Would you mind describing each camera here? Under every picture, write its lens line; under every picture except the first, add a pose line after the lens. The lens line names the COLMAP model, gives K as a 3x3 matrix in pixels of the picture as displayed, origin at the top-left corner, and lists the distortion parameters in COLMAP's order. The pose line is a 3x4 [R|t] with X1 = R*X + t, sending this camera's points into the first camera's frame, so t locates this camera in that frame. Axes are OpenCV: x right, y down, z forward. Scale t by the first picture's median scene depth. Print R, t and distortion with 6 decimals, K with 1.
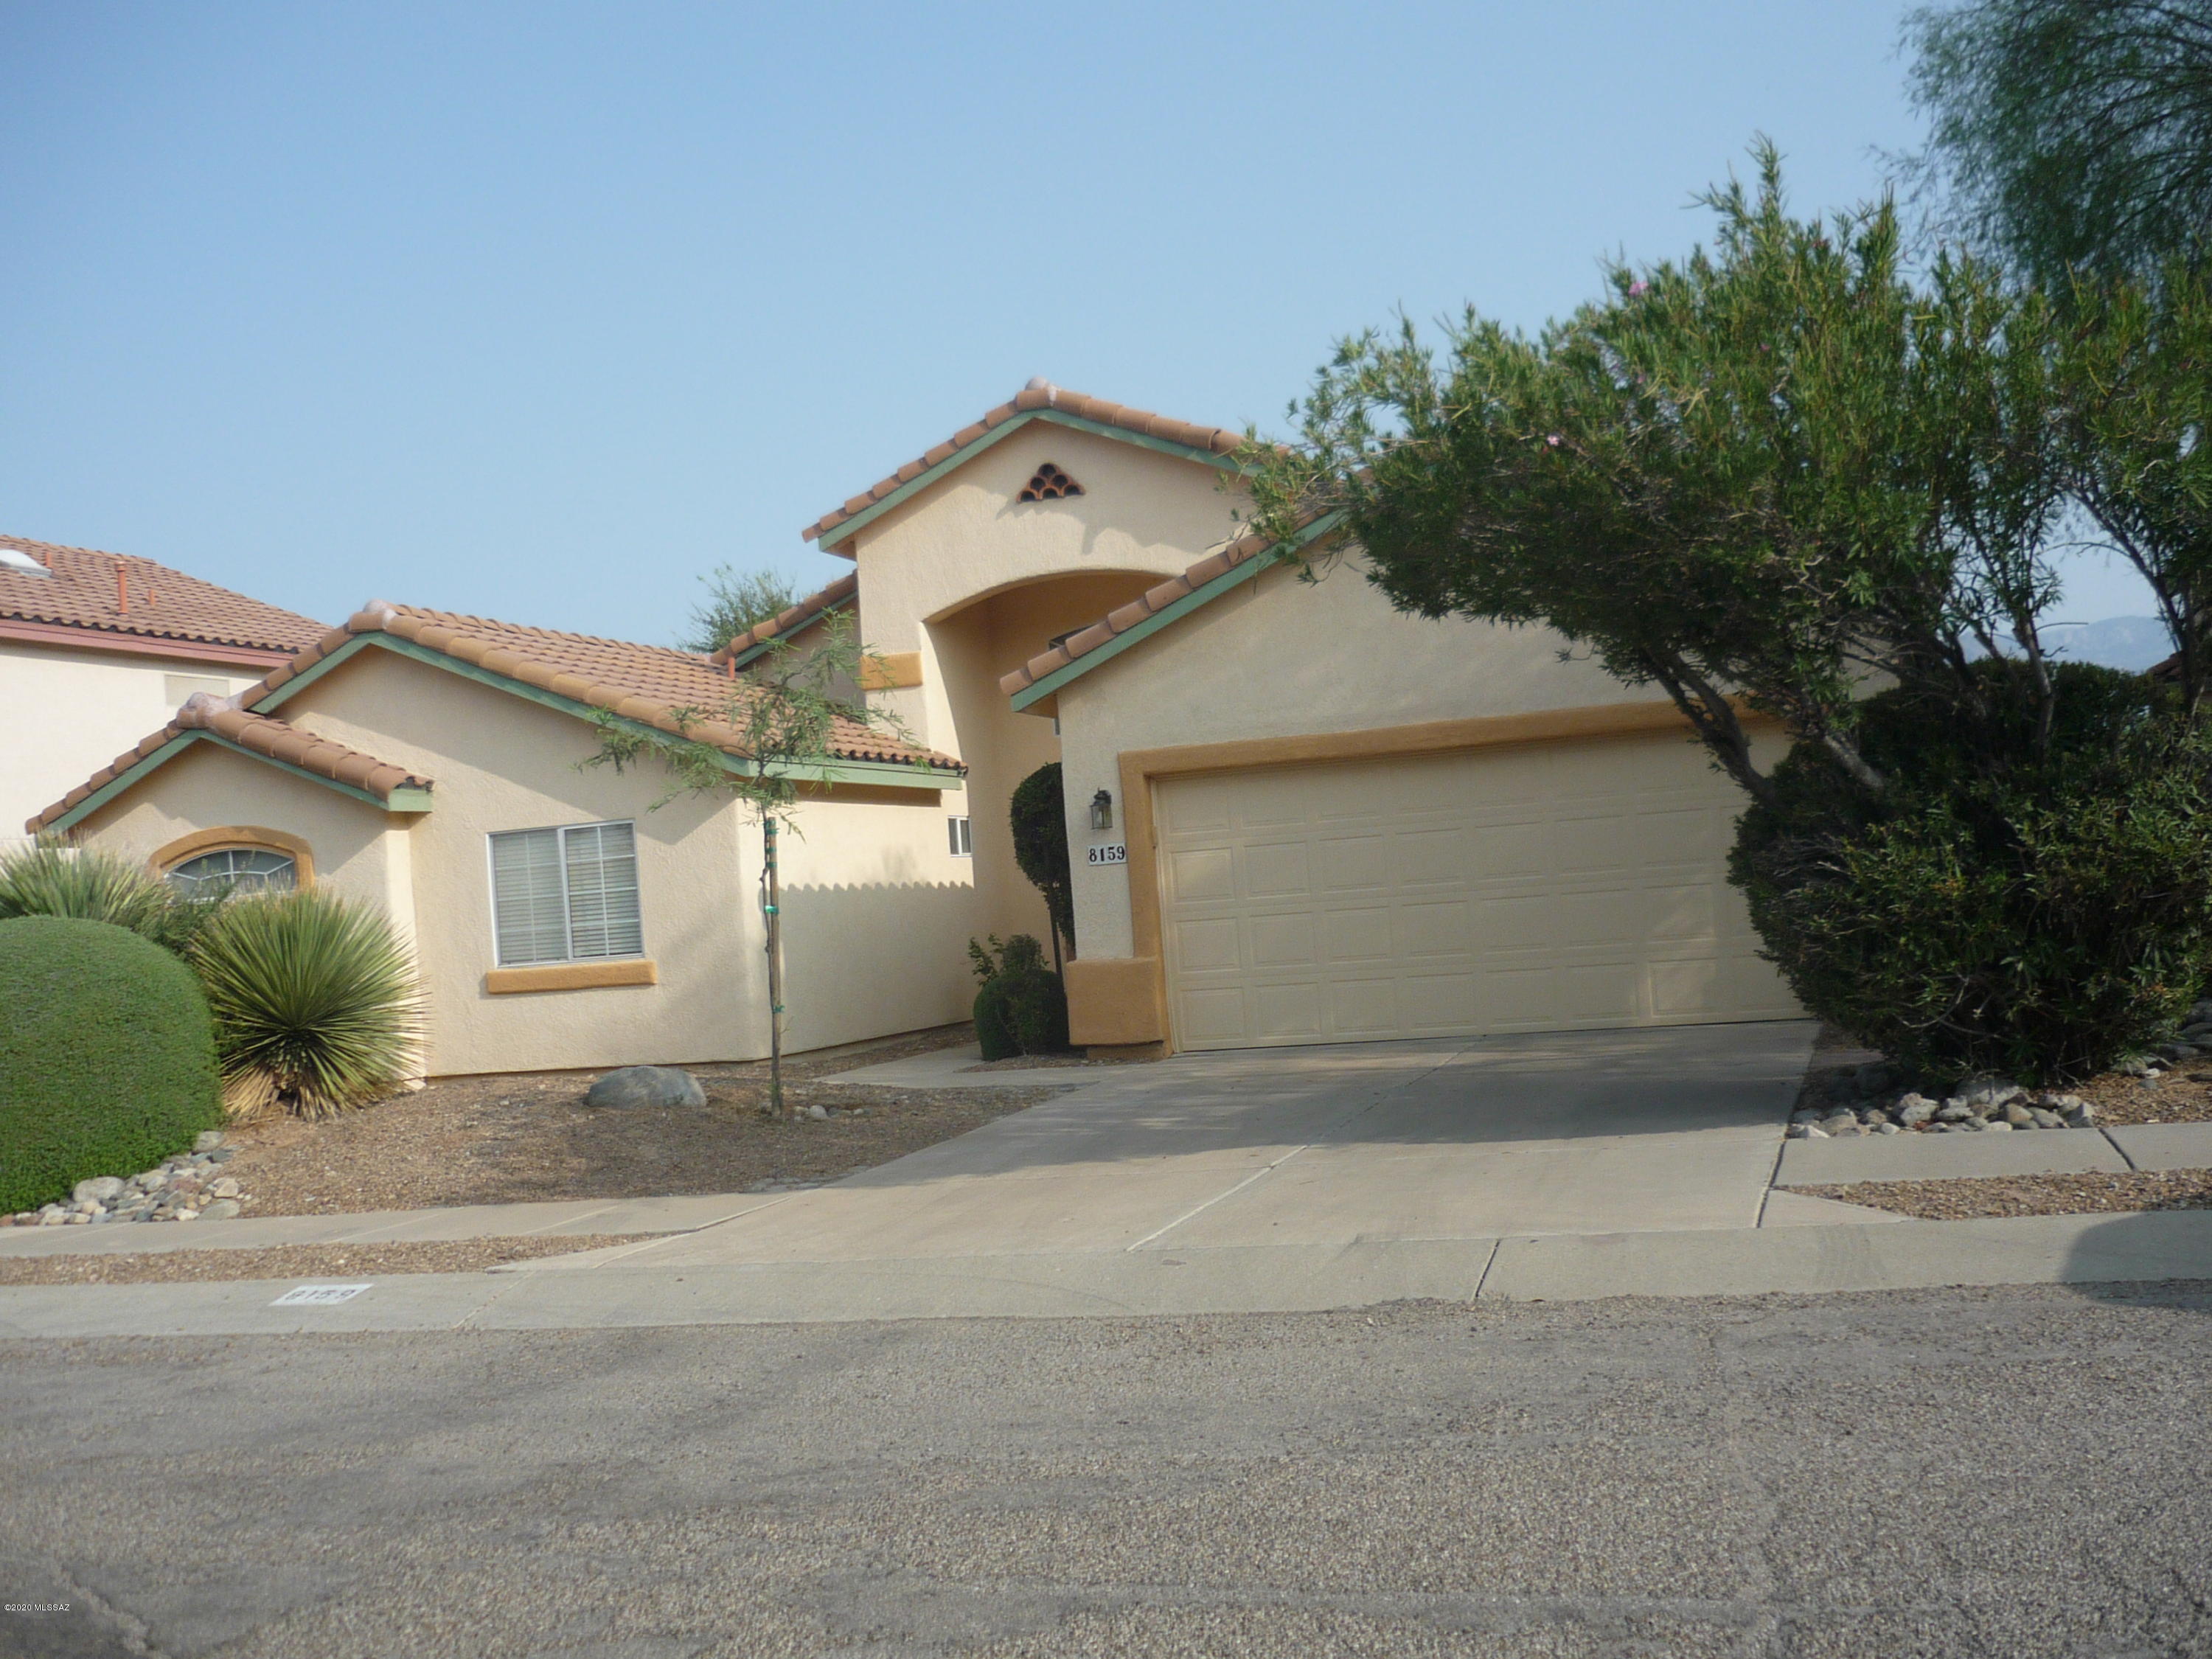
lens RADIAL K [[2239.3, 0, 1136.1], [0, 2239.3, 835.1], [0, 0, 1]] dist [-0.065642, 0.026722]
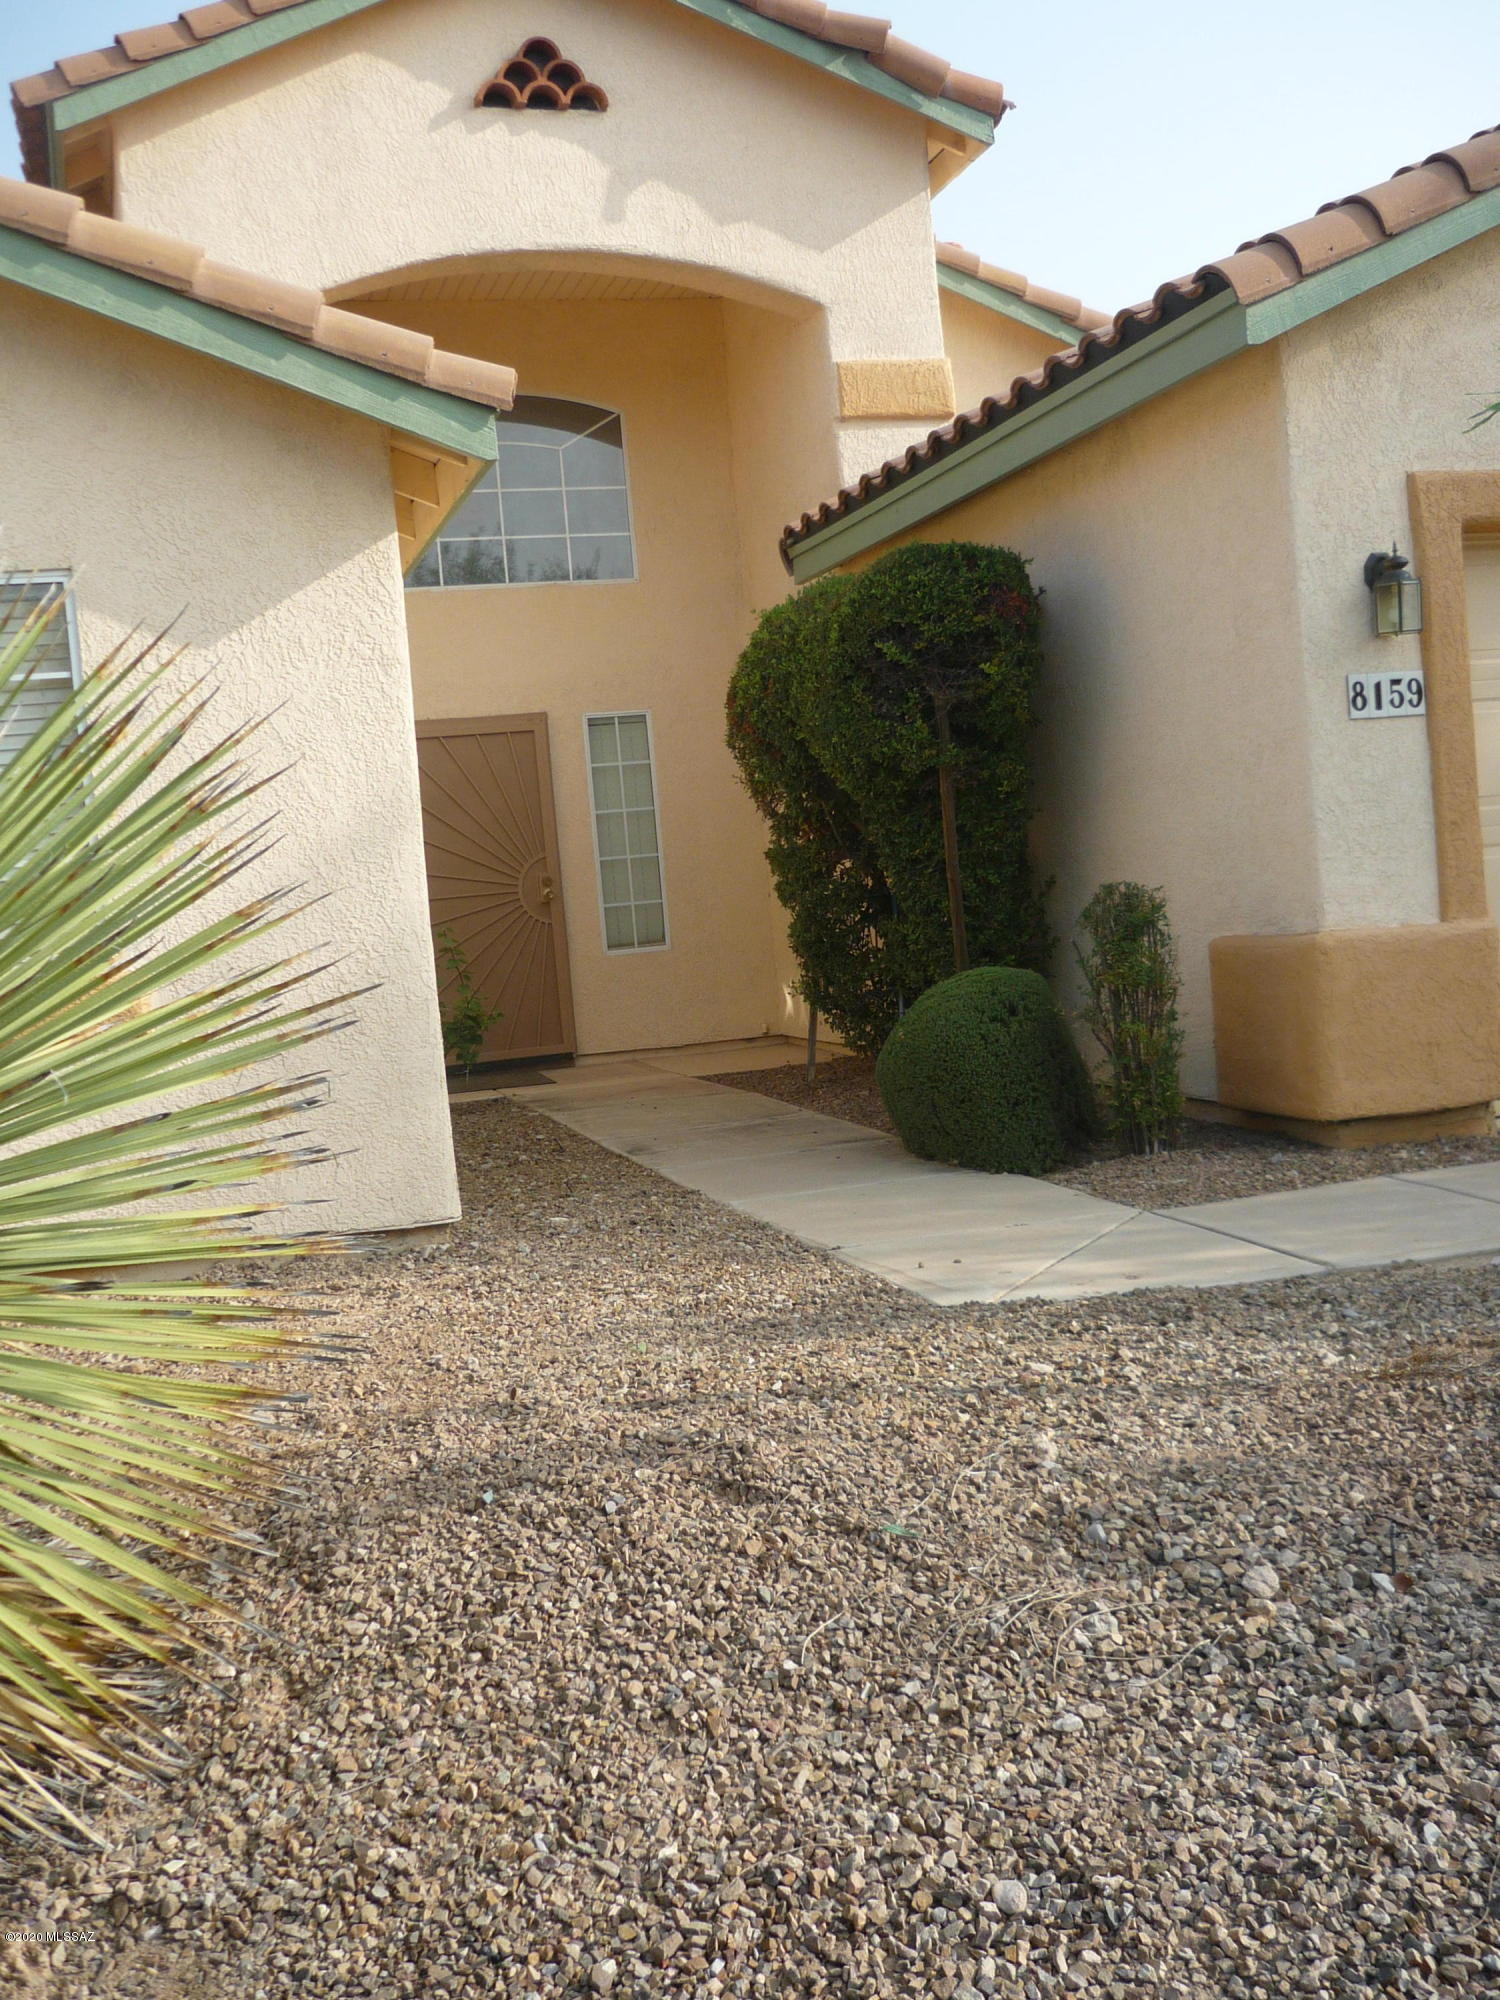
lens RADIAL K [[2024.7, 0, 698.4], [0, 2024.7, 1001.0], [0, 0, 1]] dist [-0.065642, 0.026722]
pose [[0.822226, -0.021543, 0.568754, -0.333132], [0.000870, 0.999330, 0.036594, 0.051362], [-0.569161, -0.029594, 0.821693, 0.691214]]
